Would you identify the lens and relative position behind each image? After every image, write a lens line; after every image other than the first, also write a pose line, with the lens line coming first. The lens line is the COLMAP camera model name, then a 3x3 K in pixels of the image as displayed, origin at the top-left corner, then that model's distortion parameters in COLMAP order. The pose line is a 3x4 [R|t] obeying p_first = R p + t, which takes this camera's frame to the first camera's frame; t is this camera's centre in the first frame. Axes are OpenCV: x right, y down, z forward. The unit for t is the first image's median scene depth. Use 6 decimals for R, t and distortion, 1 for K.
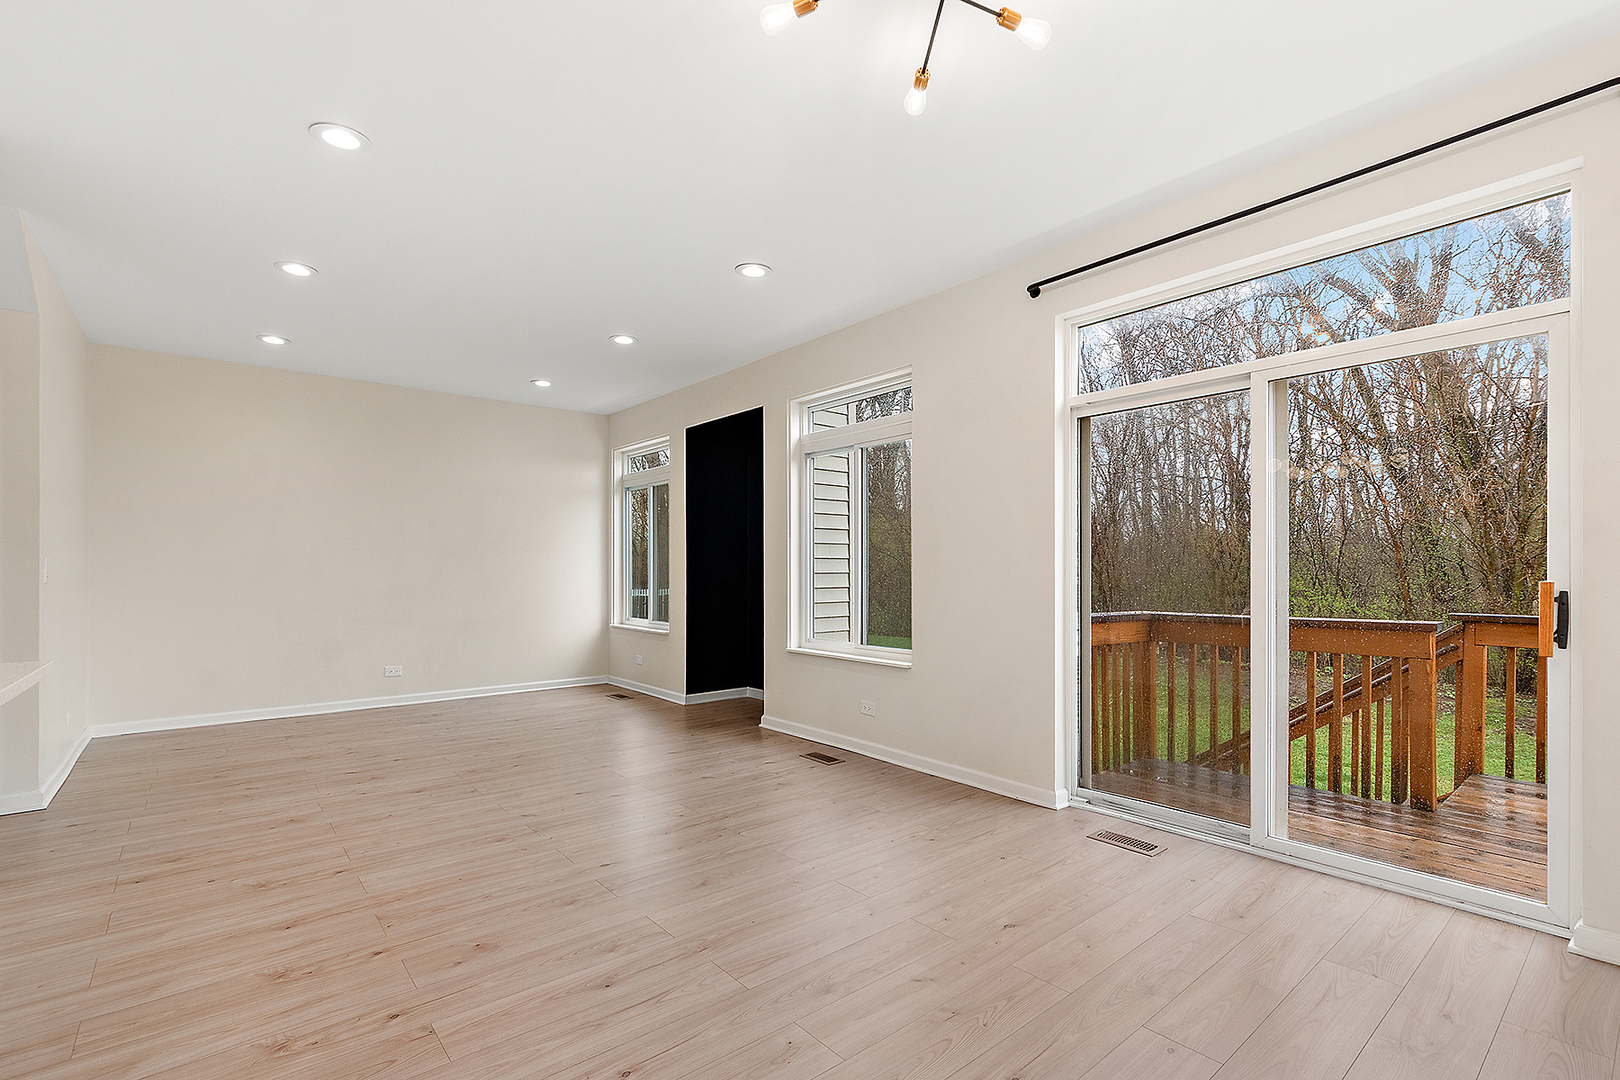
lens RADIAL K [[737.9, 0, 818.8], [0, 737.9, 569.0], [0, 0, 1]] dist [-0.001384, 0.000149]
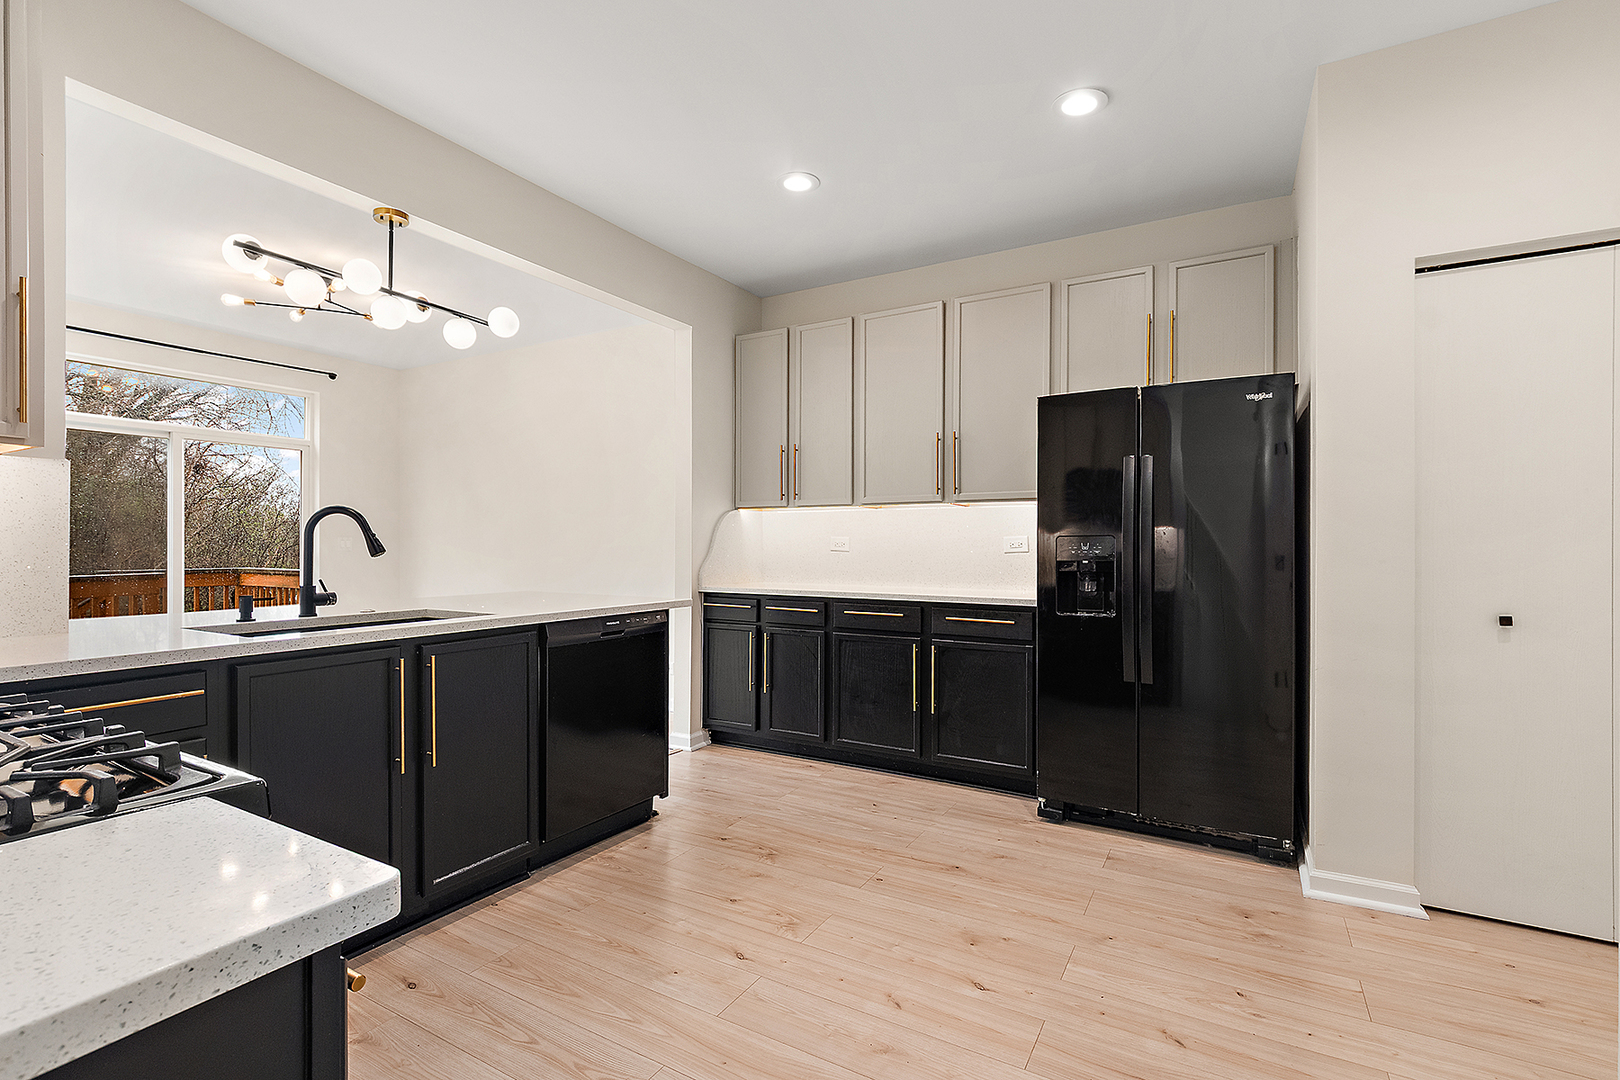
lens RADIAL K [[741.1, 0, 812.0], [0, 741.1, 543.8], [0, 0, 1]] dist [0.001179, -0.000117]
pose [[-0.338946, 0.002279, 0.940803, -1.103349], [-0.003865, 0.999985, -0.003815, 0.002894], [-0.940798, -0.004930, -0.338933, 0.117296]]
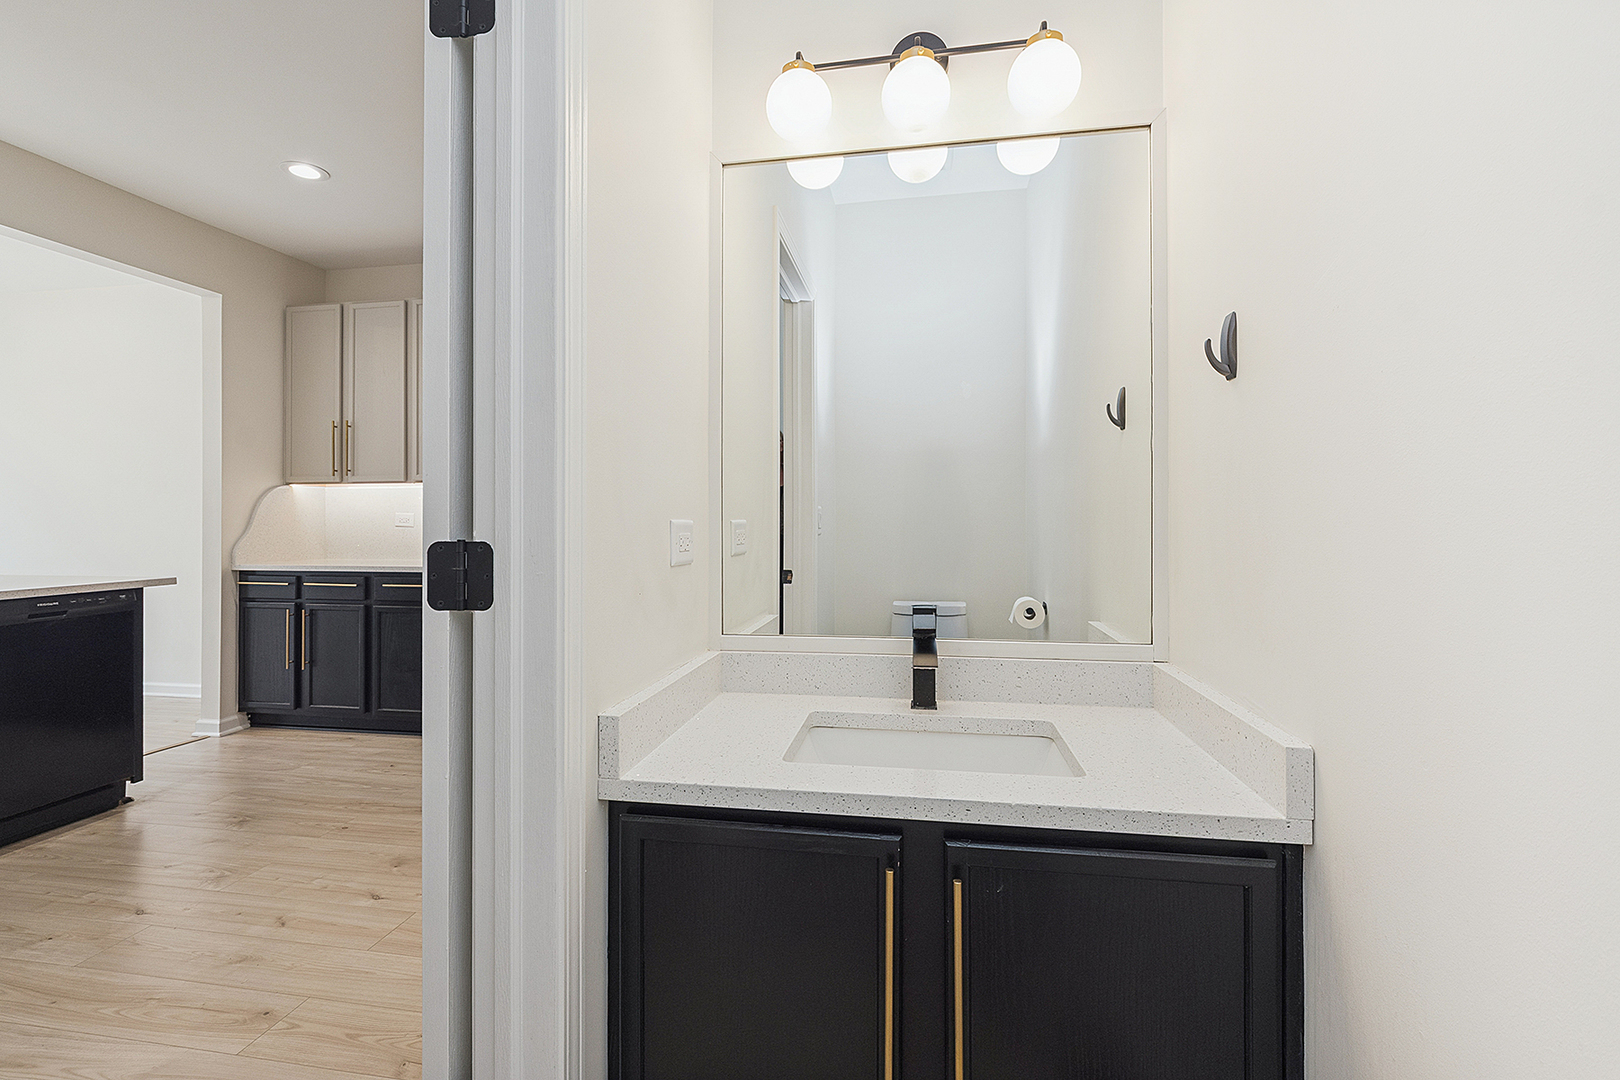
lens RADIAL K [[739.4, 0, 793.1], [0, 739.4, 517.5], [0, 0, 1]] dist [-0.000941, 0.001426]
pose [[-0.638846, 0.004458, 0.769321, -1.305093], [0.000856, 0.999987, -0.005084, 0.001615], [-0.769334, -0.002589, -0.638842, -0.019645]]
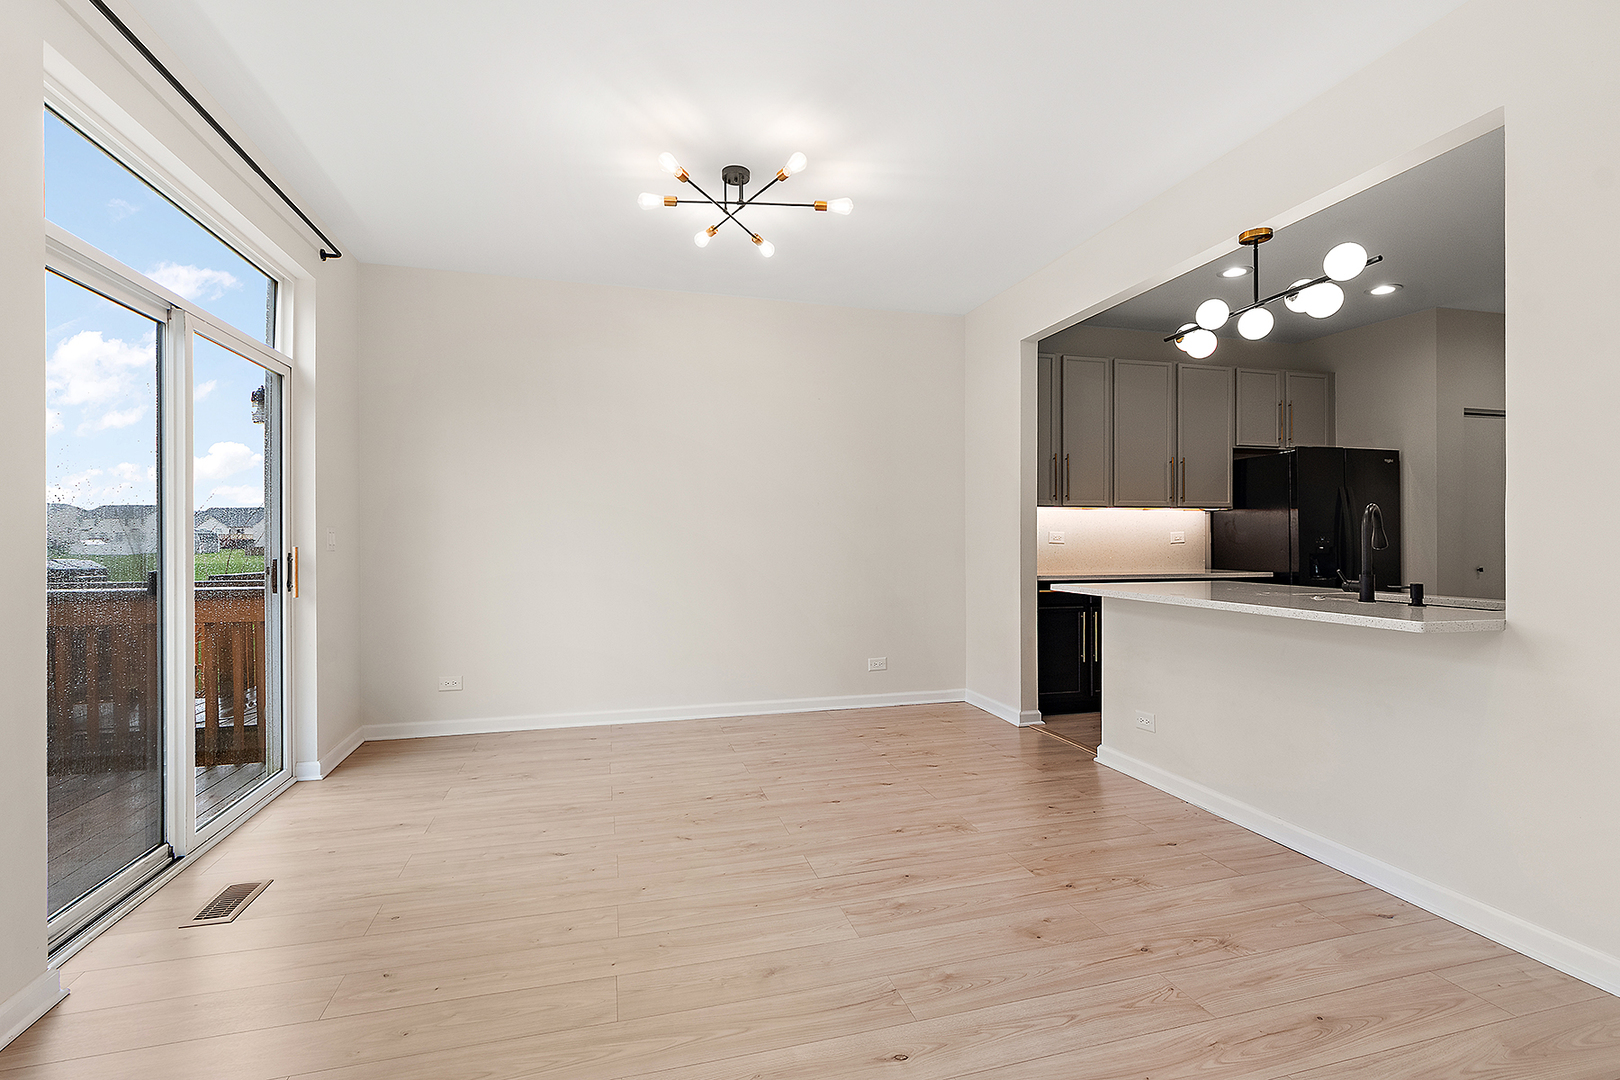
lens RADIAL K [[741.1, 0, 812.0], [0, 741.1, 543.8], [0, 0, 1]] dist [0.001179, -0.000117]
pose [[-0.908131, -0.000121, 0.418686, -0.309997], [0.001398, 0.999994, 0.003320, 0.004836], [-0.418684, 0.003600, -0.908125, 1.026428]]
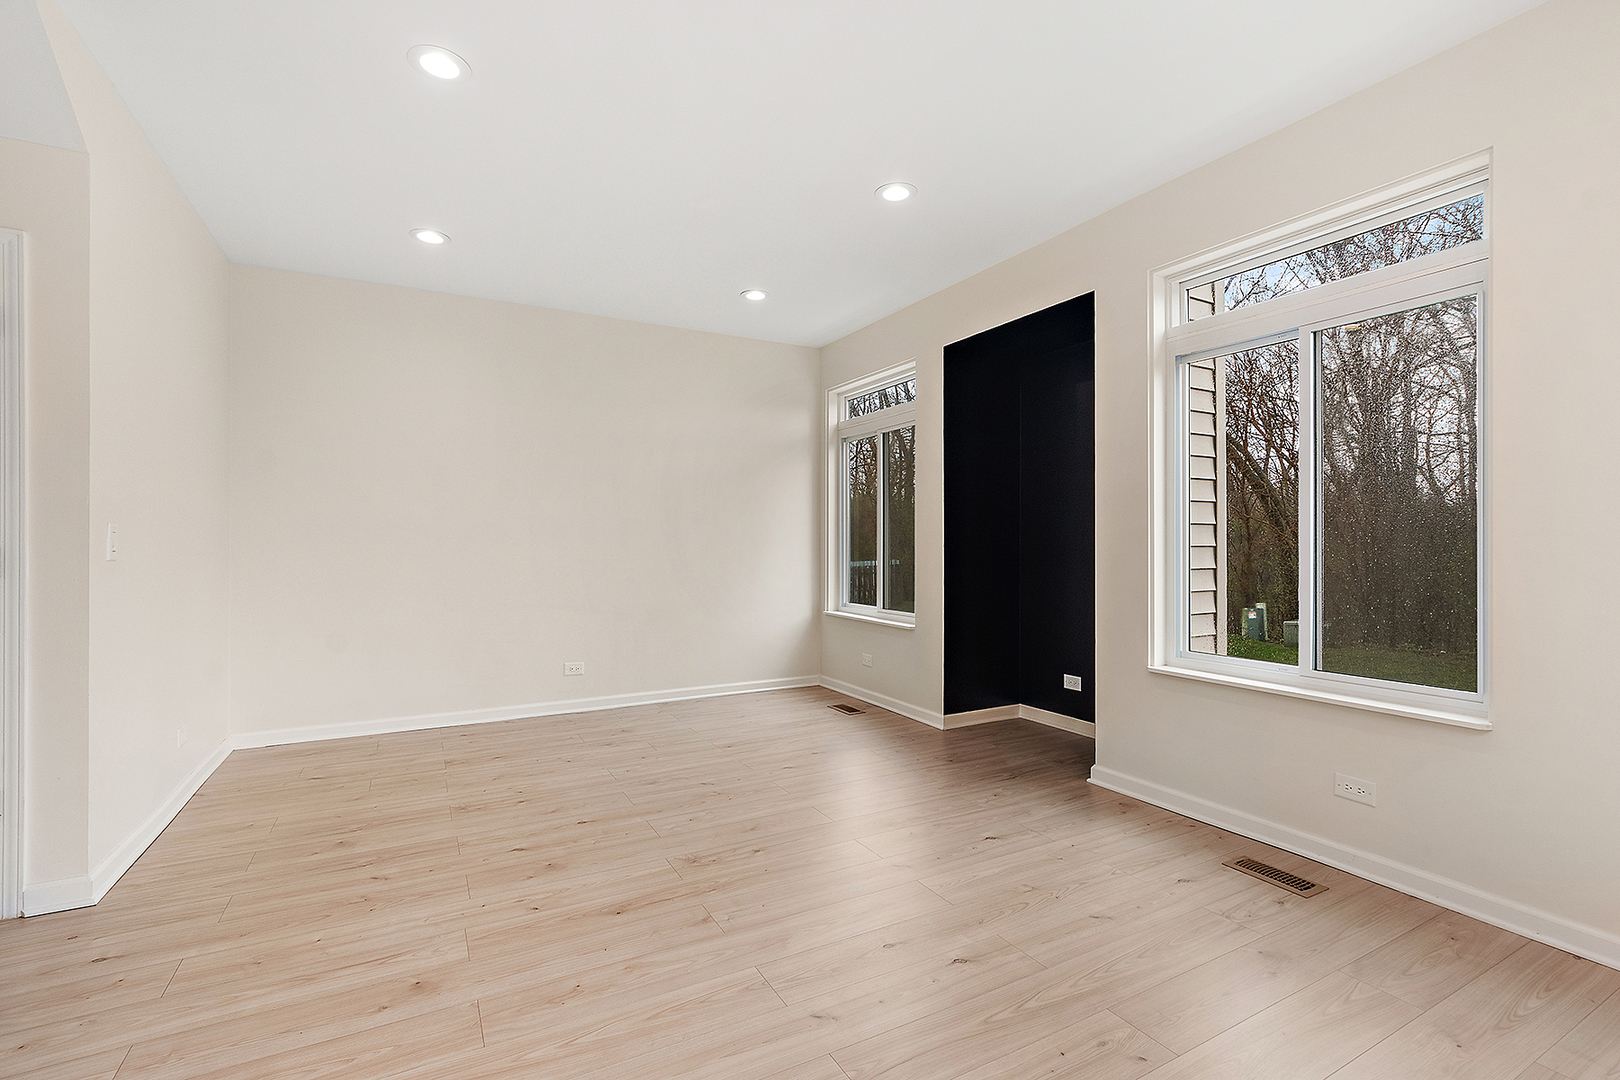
lens RADIAL K [[726.2, 0, 813.4], [0, 726.2, 545.0], [0, 0, 1]] dist [0.001505, 0.000444]
pose [[0.980498, 0.000870, -0.196530, -0.240718], [-0.000233, 0.999995, 0.003263, 0.002236], [0.196531, -0.003154, 0.980492, 0.401530]]
